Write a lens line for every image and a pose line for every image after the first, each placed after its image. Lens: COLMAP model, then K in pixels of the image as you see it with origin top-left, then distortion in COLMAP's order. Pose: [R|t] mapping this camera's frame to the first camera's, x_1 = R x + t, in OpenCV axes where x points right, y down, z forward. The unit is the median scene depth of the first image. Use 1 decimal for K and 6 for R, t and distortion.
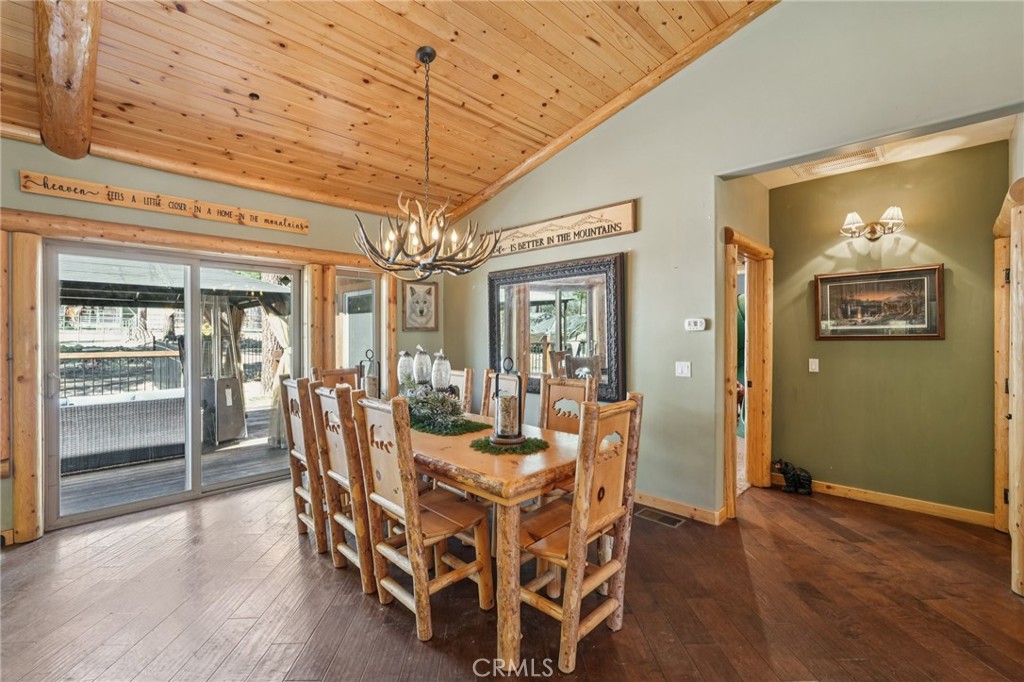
lens RADIAL K [[447.4, 0, 512.9], [0, 447.4, 337.9], [0, 0, 1]] dist [-0.005445, 0.001898]
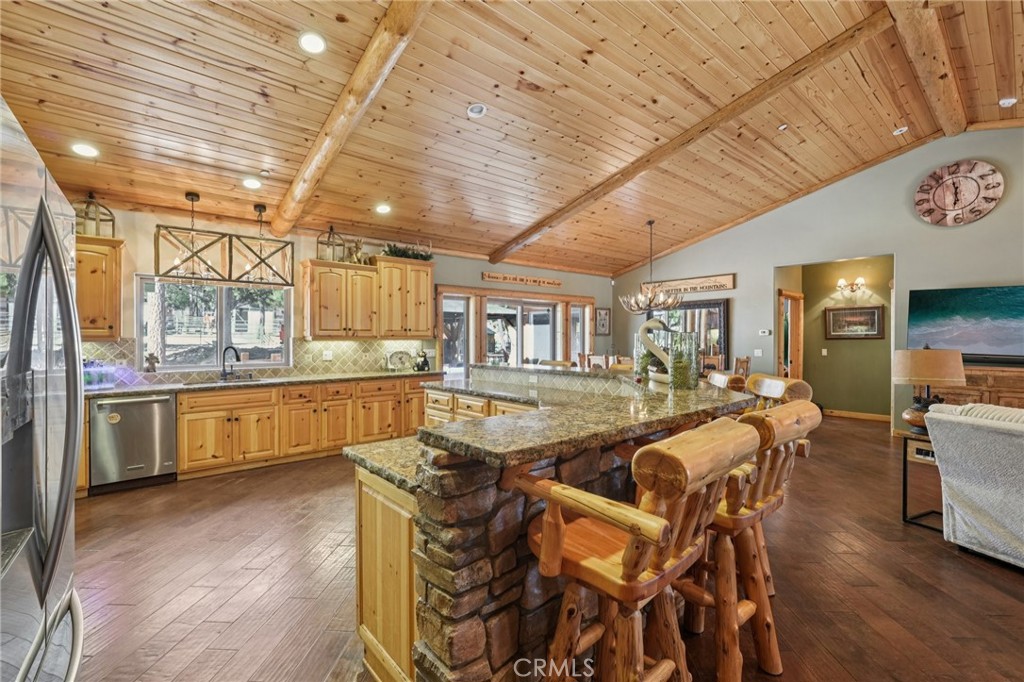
lens RADIAL K [[447.4, 0, 515.6], [0, 447.4, 342.7], [0, 0, 1]] dist [-0.005445, 0.001898]
pose [[0.996447, -0.001900, -0.084206, -0.551824], [0.002188, 0.999992, 0.003331, 0.008876], [0.084199, -0.003503, 0.996443, -1.140573]]
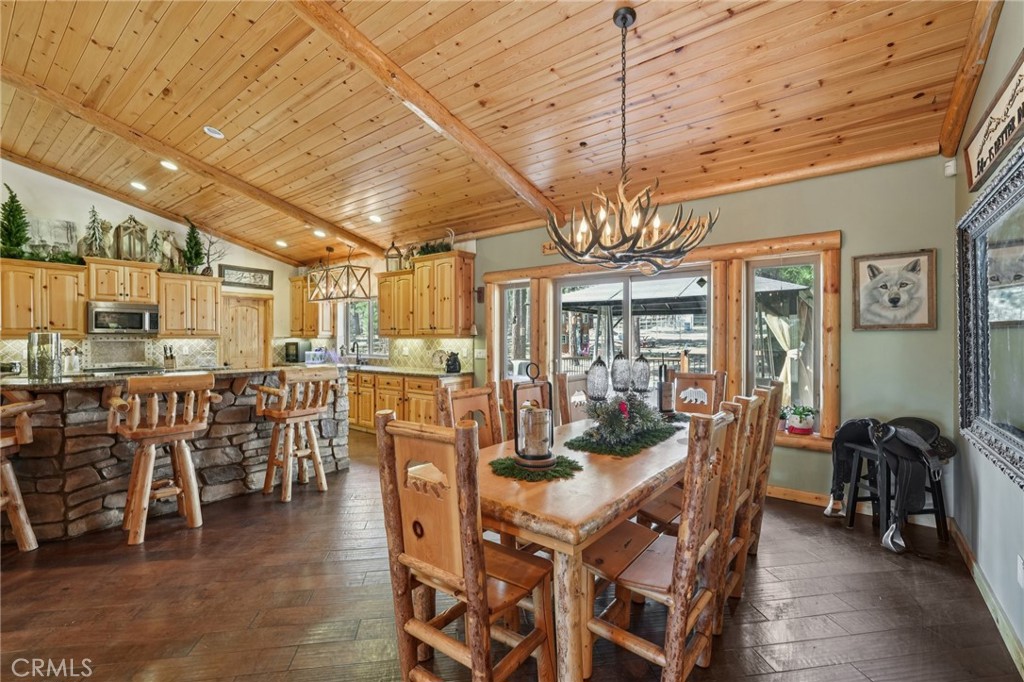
lens RADIAL K [[447.4, 0, 513.2], [0, 447.4, 338.3], [0, 0, 1]] dist [-0.005445, 0.001898]
pose [[0.122786, 0.006939, -0.992409, 0.497376], [-0.004446, 0.999969, 0.006442, -0.007792], [0.992423, 0.003621, 0.122813, 0.517651]]
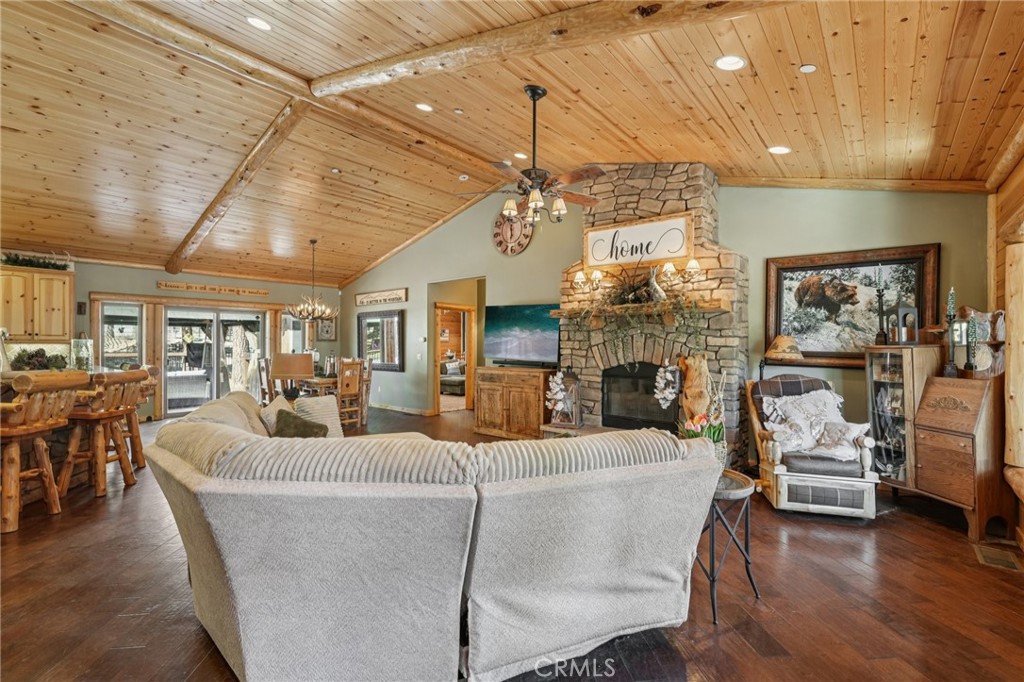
lens RADIAL K [[447.4, 0, 507.2], [0, 447.4, 342.0], [0, 0, 1]] dist [-0.005445, 0.001898]
pose [[0.997964, 0.003931, 0.063658, 0.630852], [-0.003305, 0.999945, -0.009942, 0.007420], [-0.063694, 0.009711, 0.997922, -1.390046]]
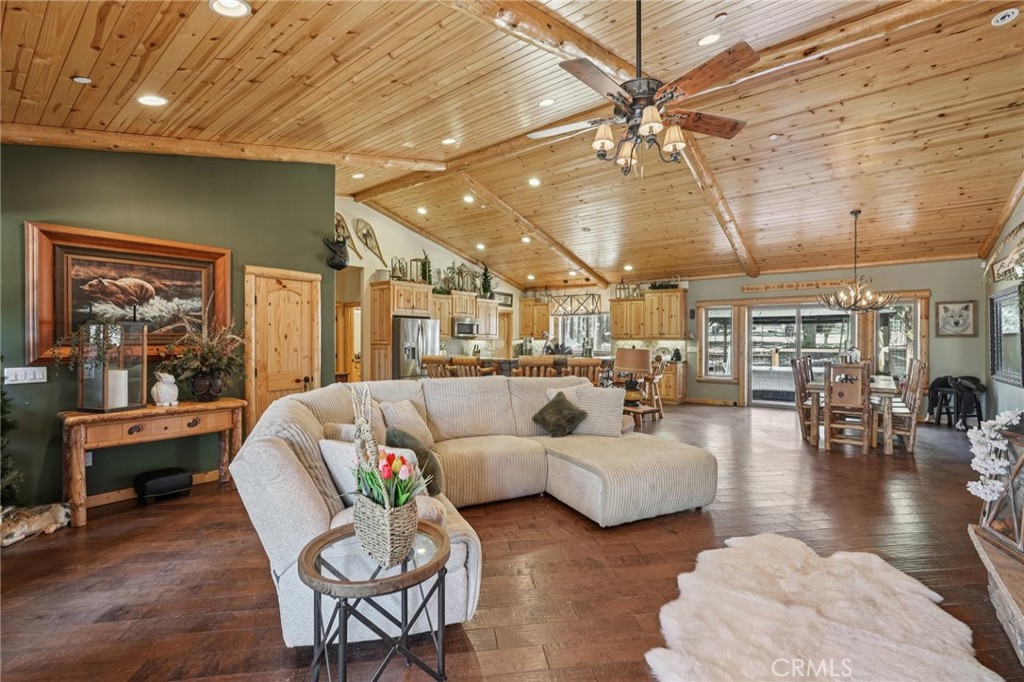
lens RADIAL K [[447.4, 0, 513.4], [0, 447.4, 338.9], [0, 0, 1]] dist [-0.005445, 0.001898]
pose [[0.118658, 0.004037, -0.992927, 1.371268], [-0.006987, 0.999970, 0.003230, -0.006381], [0.992911, 0.006554, 0.118683, -0.718764]]
